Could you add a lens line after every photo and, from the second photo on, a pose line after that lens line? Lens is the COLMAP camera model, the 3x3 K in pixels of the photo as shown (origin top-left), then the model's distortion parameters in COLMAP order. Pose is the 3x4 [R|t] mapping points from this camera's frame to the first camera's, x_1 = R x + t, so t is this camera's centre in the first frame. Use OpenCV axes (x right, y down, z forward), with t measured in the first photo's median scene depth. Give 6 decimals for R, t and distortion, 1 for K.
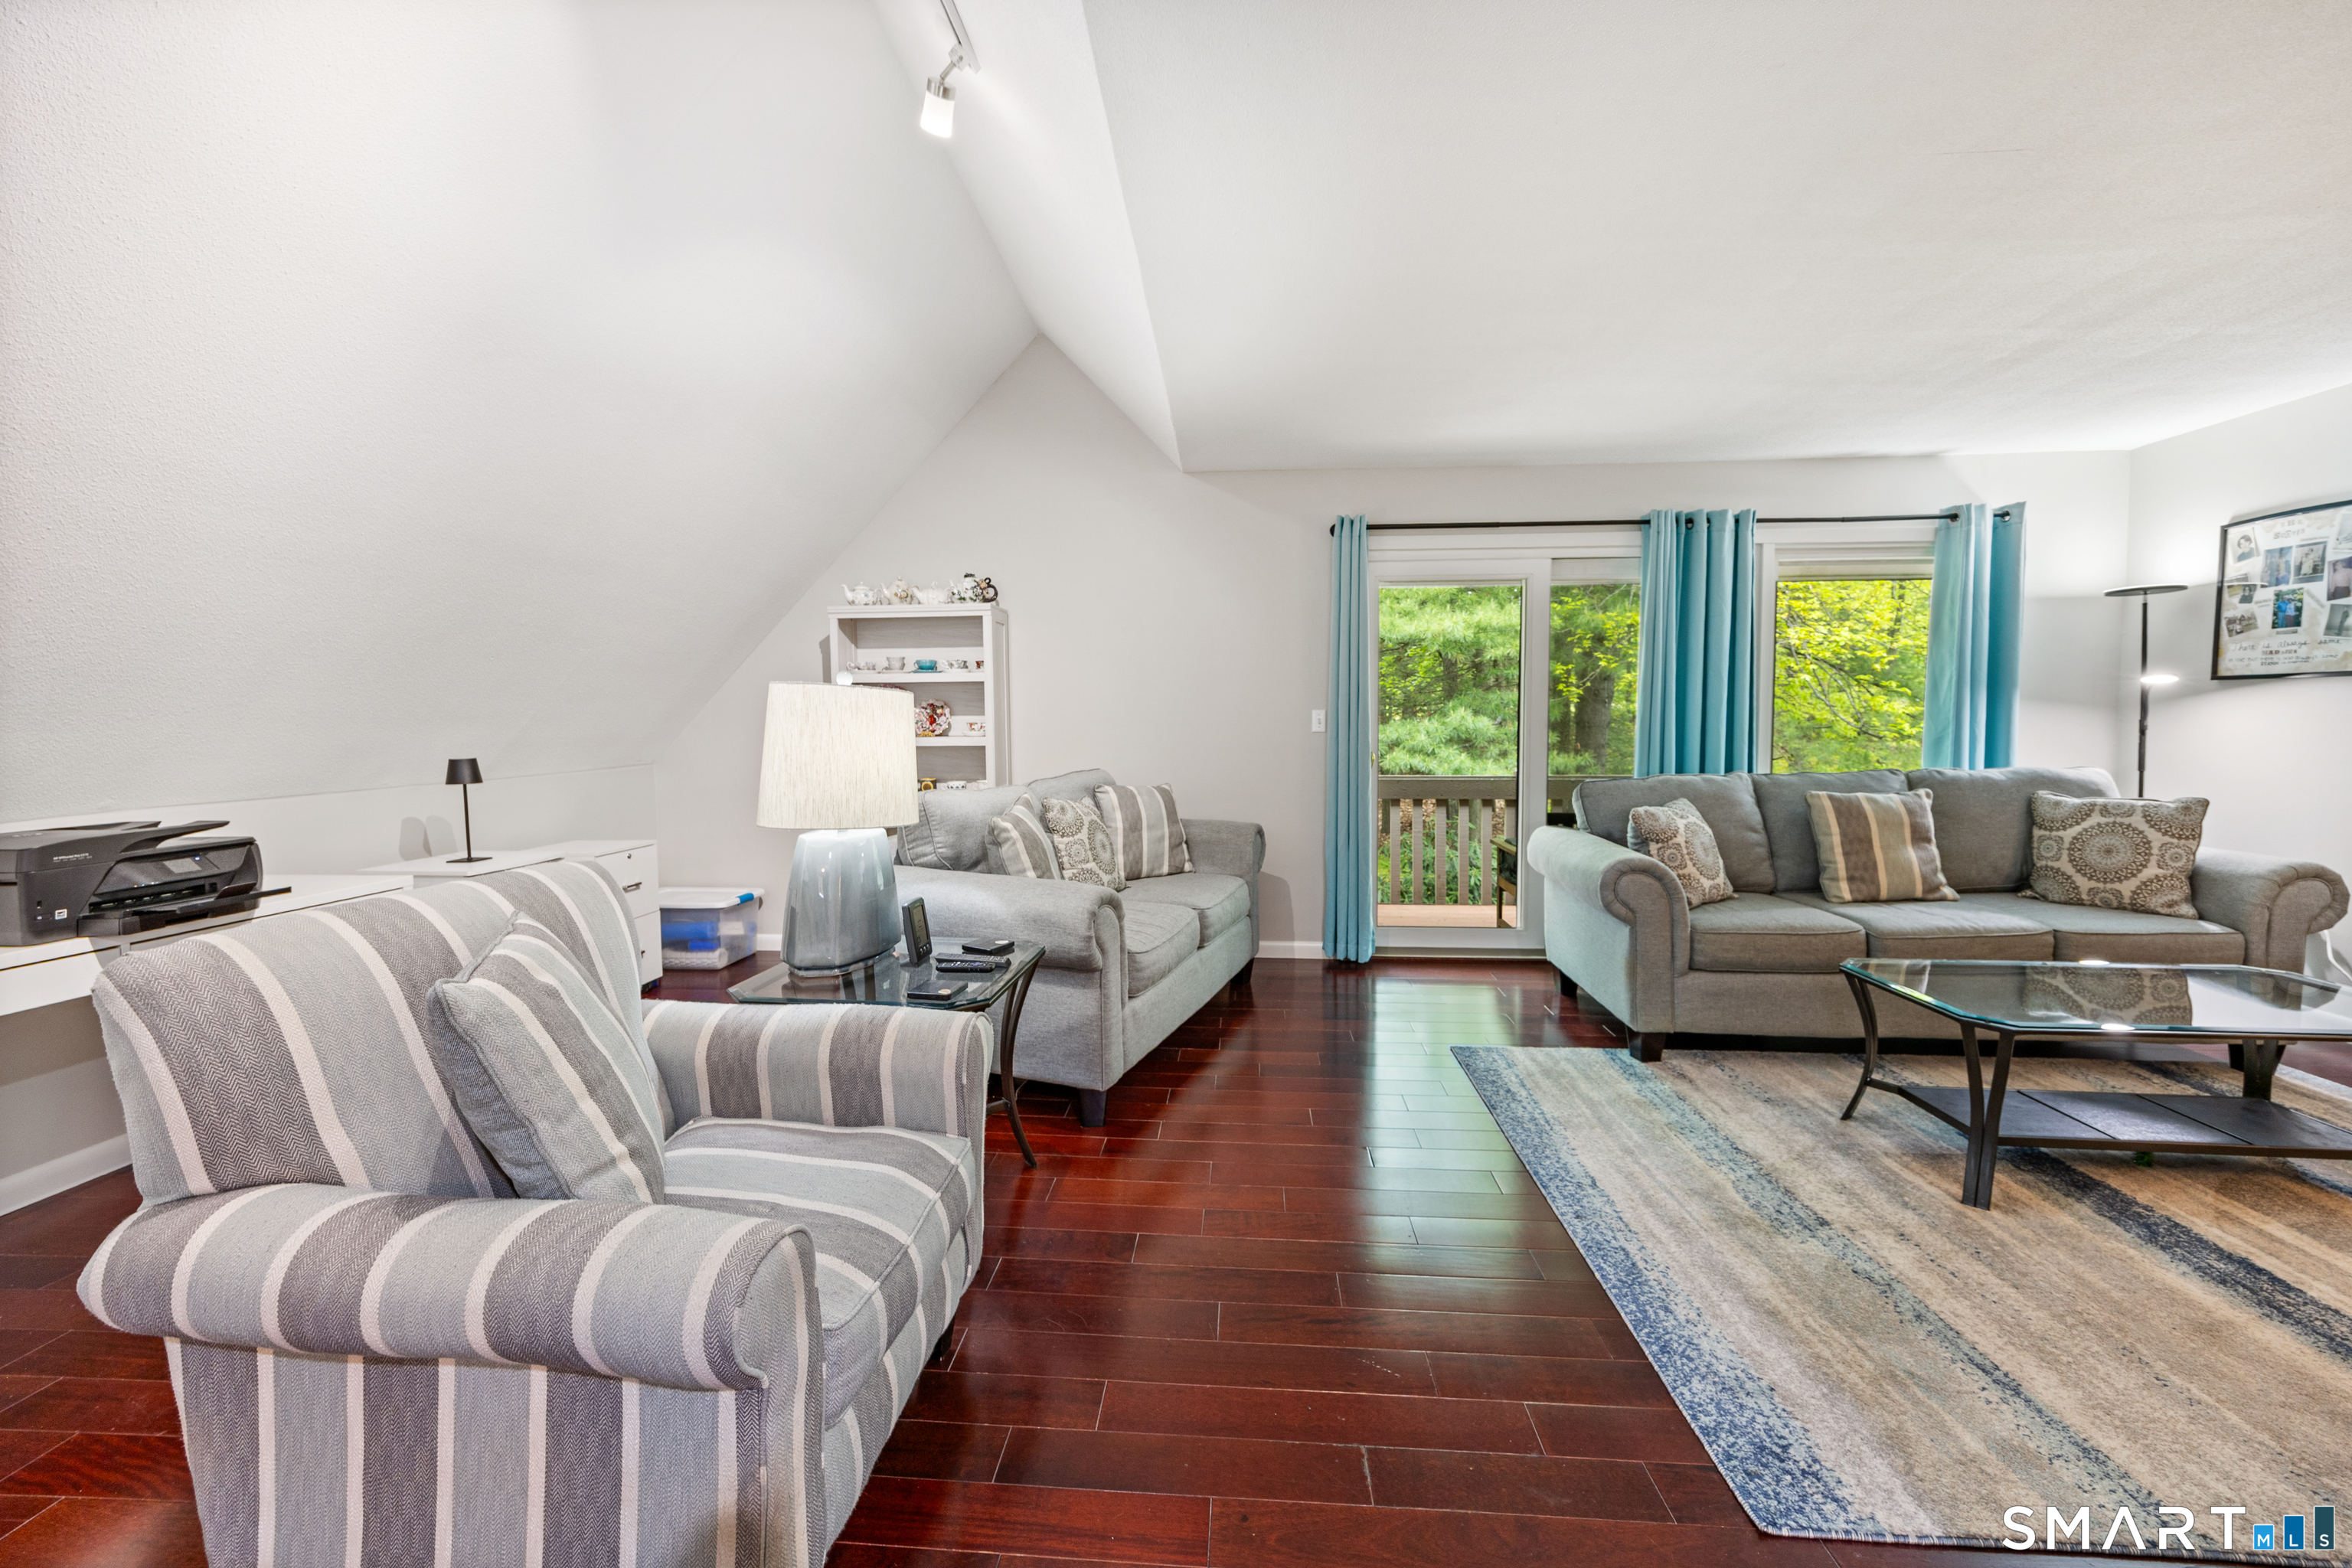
lens RADIAL K [[919.5, 0, 1180.7], [0, 919.5, 760.9], [0, 0, 1]] dist [0.001878, -0.000621]
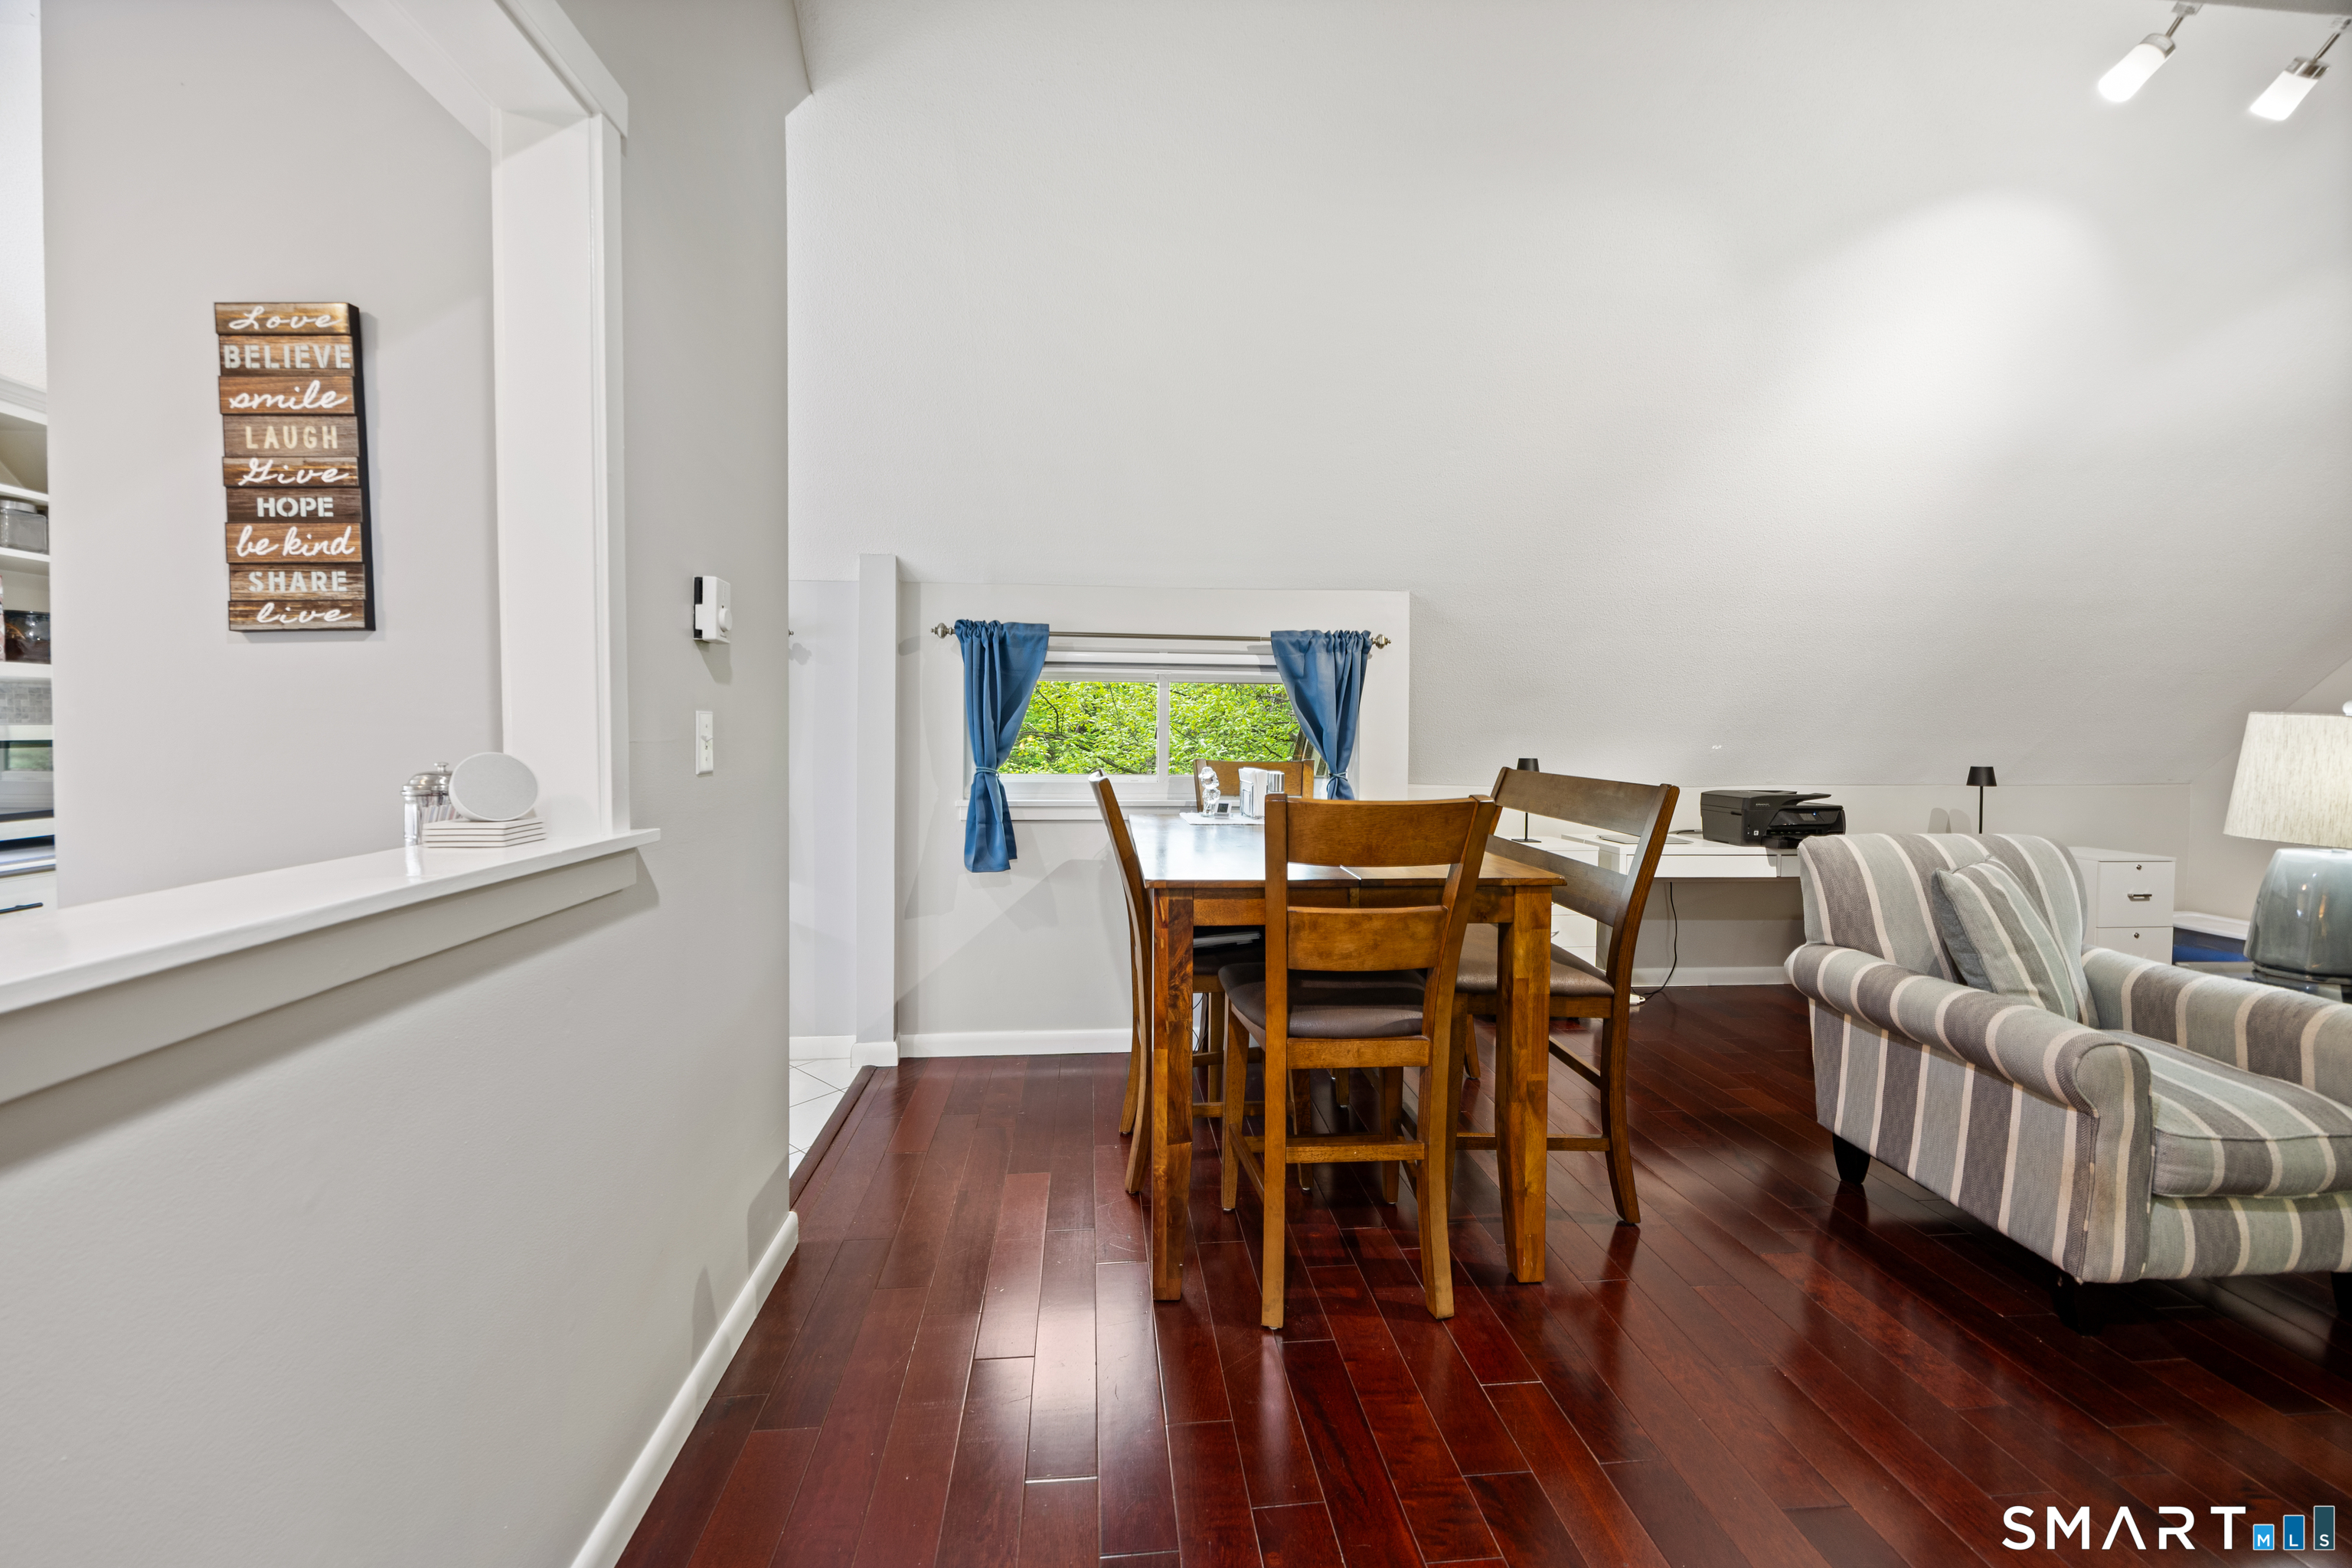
lens RADIAL K [[919.5, 0, 1180.7], [0, 919.5, 760.9], [0, 0, 1]] dist [0.001878, -0.000621]
pose [[0.175774, 0.047243, -0.983296, 0.854030], [-0.057834, 0.997618, 0.037592, 0.018153], [0.982730, 0.050260, 0.178087, -0.980675]]
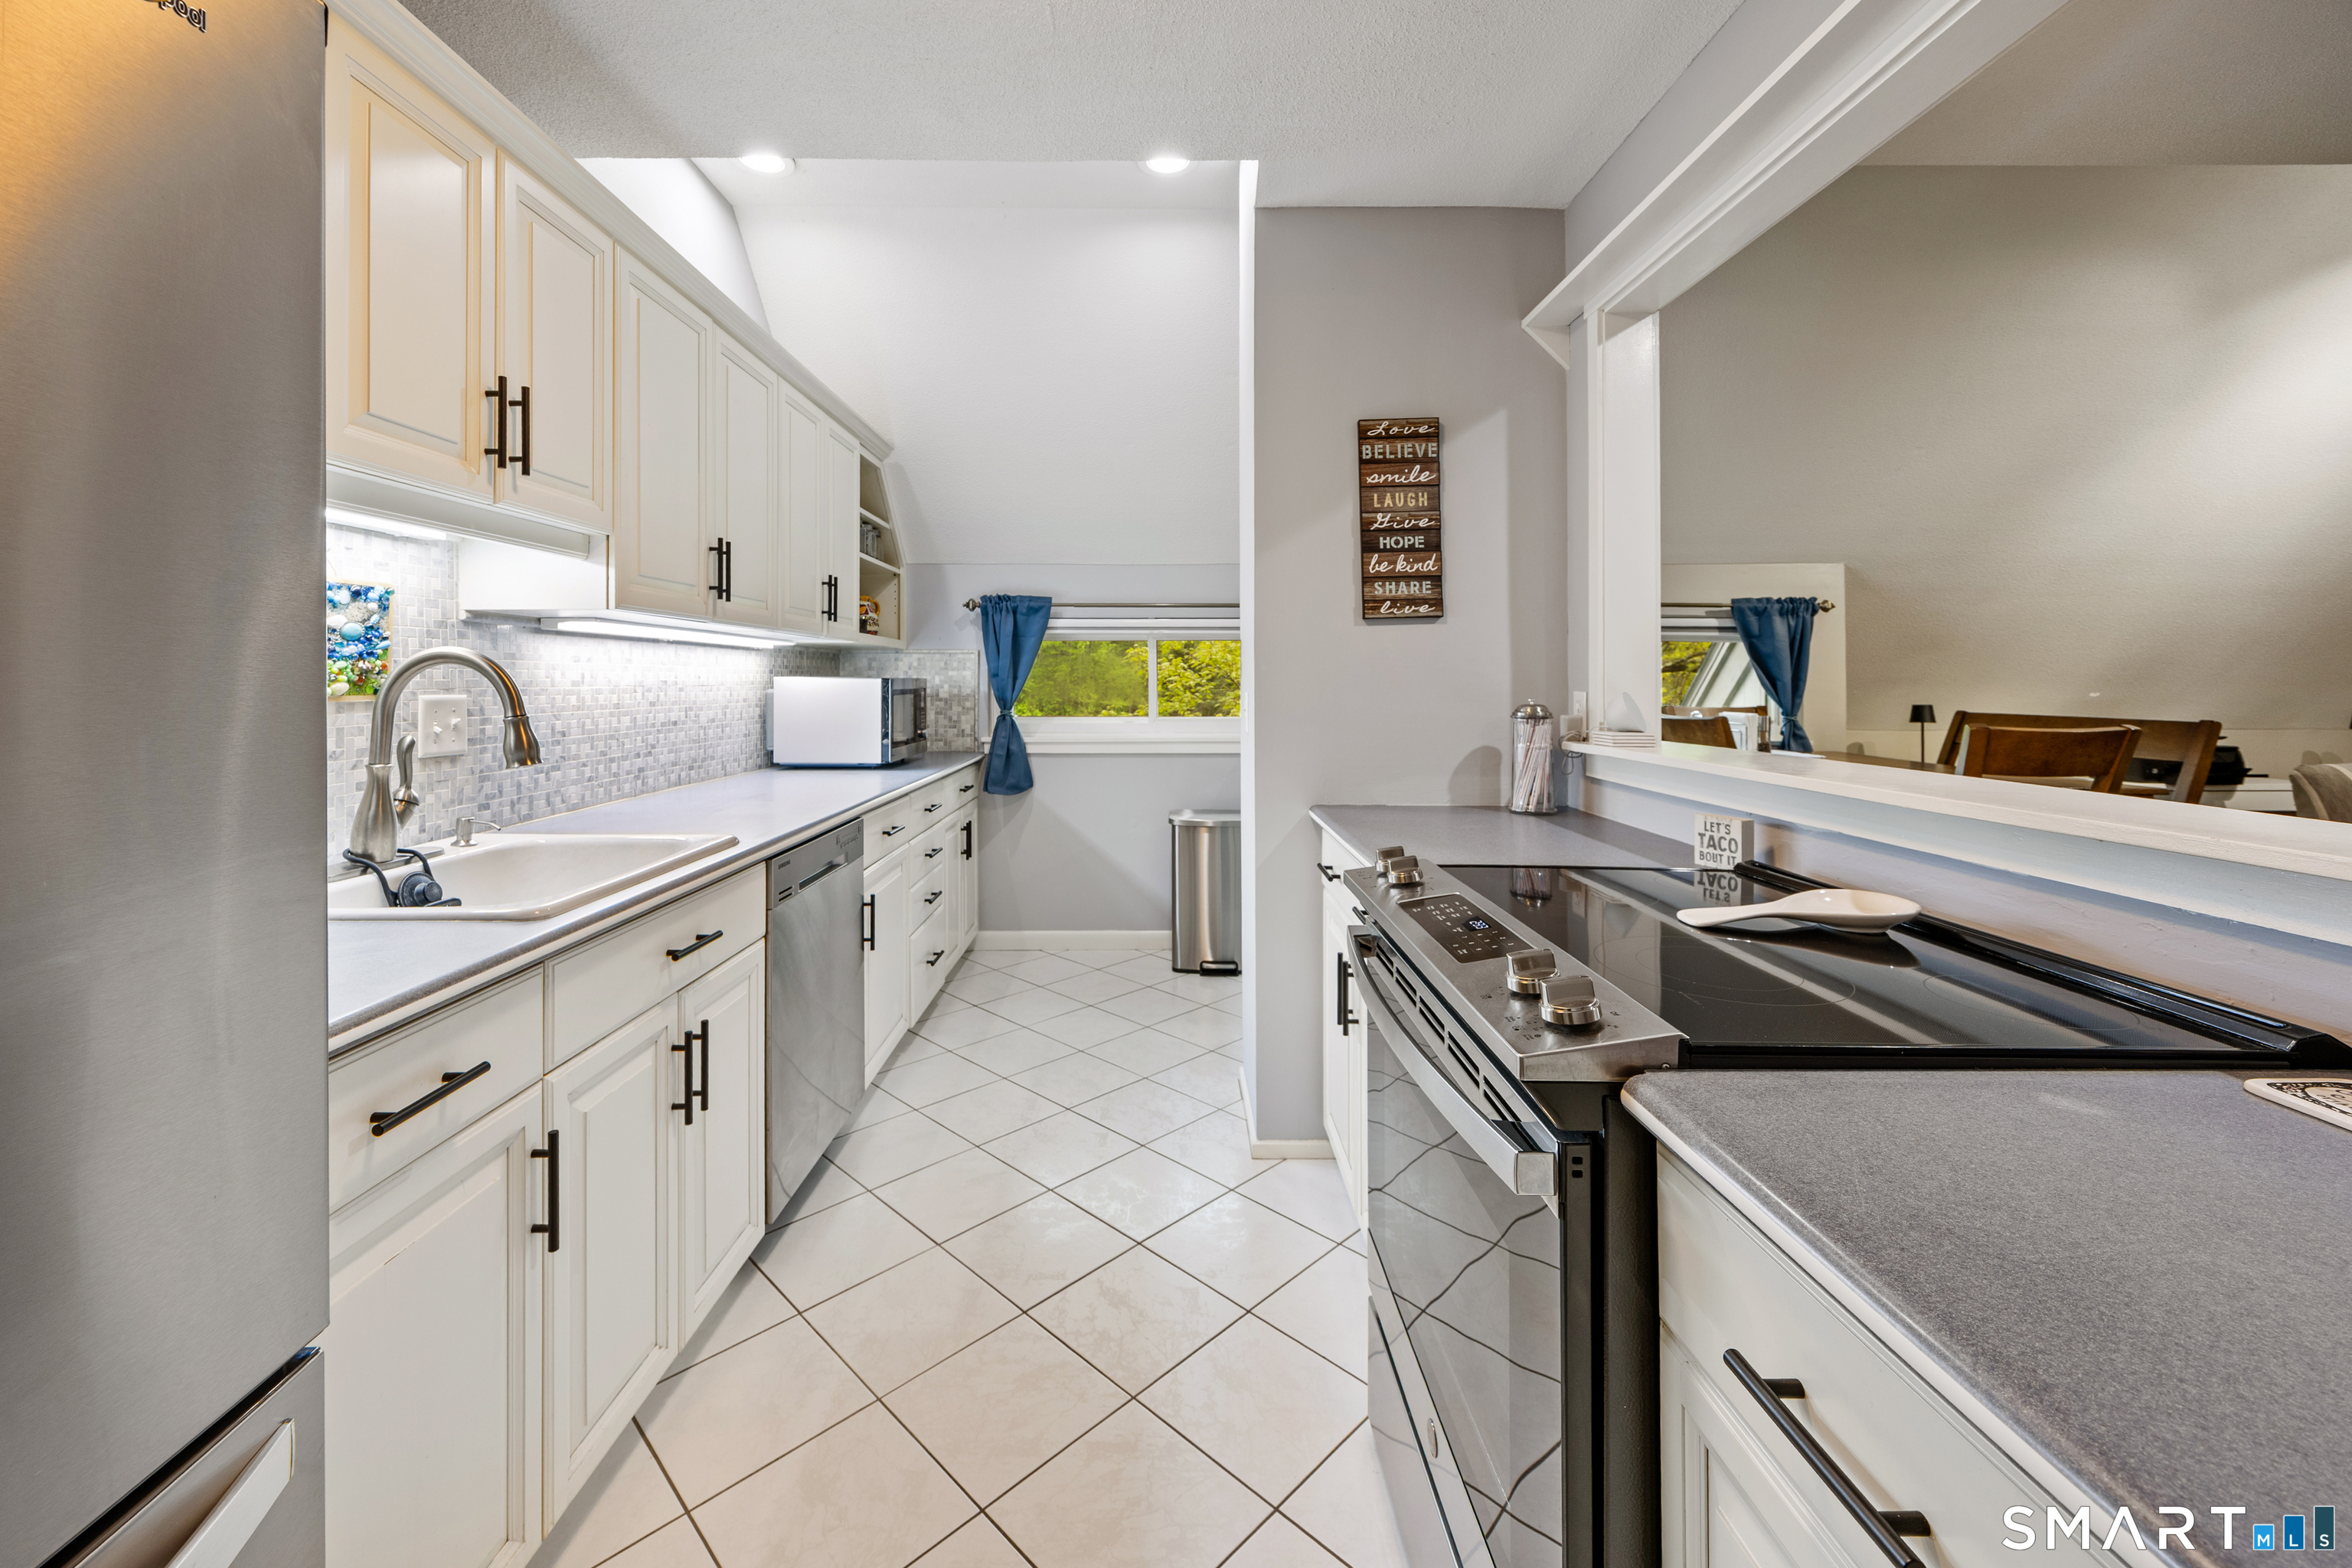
lens RADIAL K [[940.1, 0, 1173.7], [0, 940.1, 693.1], [0, 0, 1]] dist [0.002670, 0.000667]
pose [[0.083309, 0.022308, -0.996274, 1.454514], [-0.054615, 0.998349, 0.017788, 0.117813], [0.995026, 0.052929, 0.084390, -2.677289]]
